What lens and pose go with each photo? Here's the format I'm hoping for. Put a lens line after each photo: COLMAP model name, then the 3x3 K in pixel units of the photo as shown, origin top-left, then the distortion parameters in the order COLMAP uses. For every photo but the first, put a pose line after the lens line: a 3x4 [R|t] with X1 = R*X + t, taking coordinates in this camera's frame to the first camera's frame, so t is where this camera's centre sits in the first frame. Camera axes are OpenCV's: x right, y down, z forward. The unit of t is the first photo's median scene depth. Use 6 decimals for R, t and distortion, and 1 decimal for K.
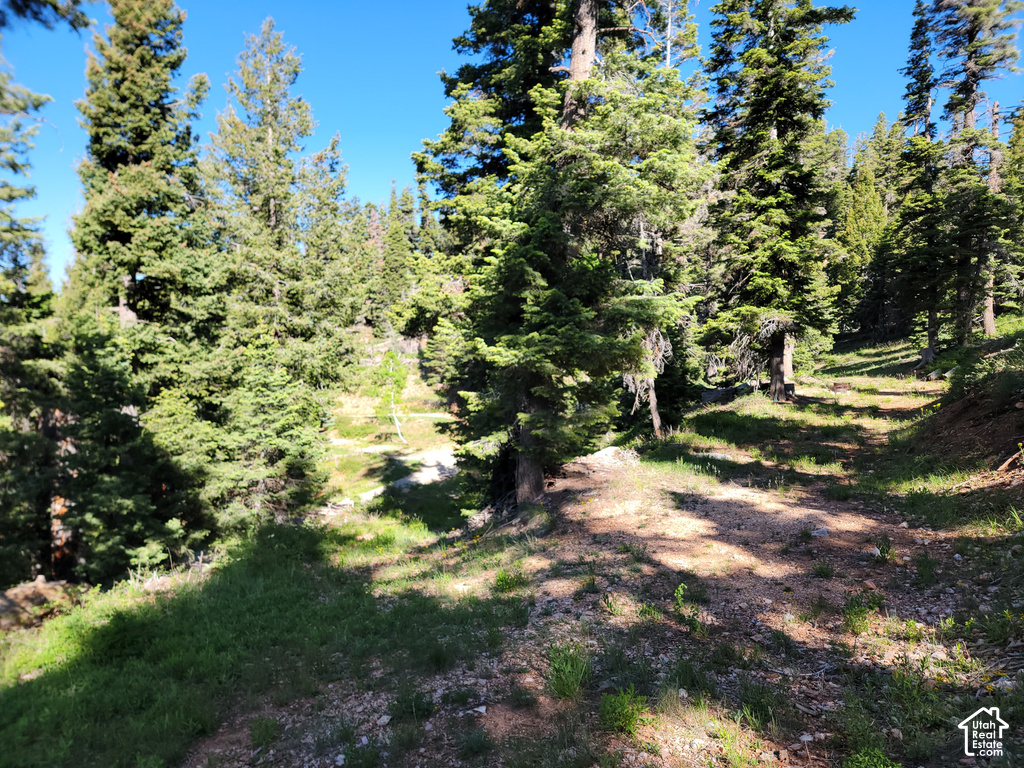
lens RADIAL K [[719.3, 0, 529.5], [0, 719.3, 400.9], [0, 0, 1]] dist [0.110145, -0.090004]
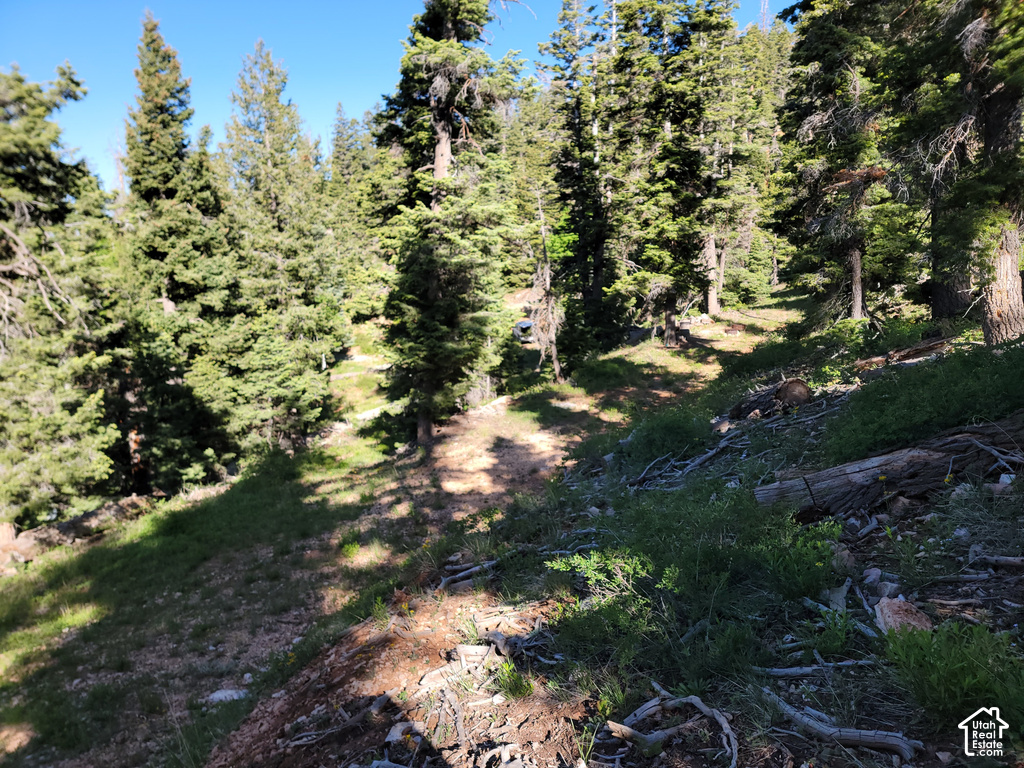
lens RADIAL K [[719.3, 0, 521.8], [0, 719.3, 388.5], [0, 0, 1]] dist [0.110145, -0.090004]
pose [[0.997642, -0.011821, -0.067610, 0.184917], [0.020277, 0.991849, 0.125792, -0.098062], [0.065571, -0.126867, 0.989750, -0.306044]]
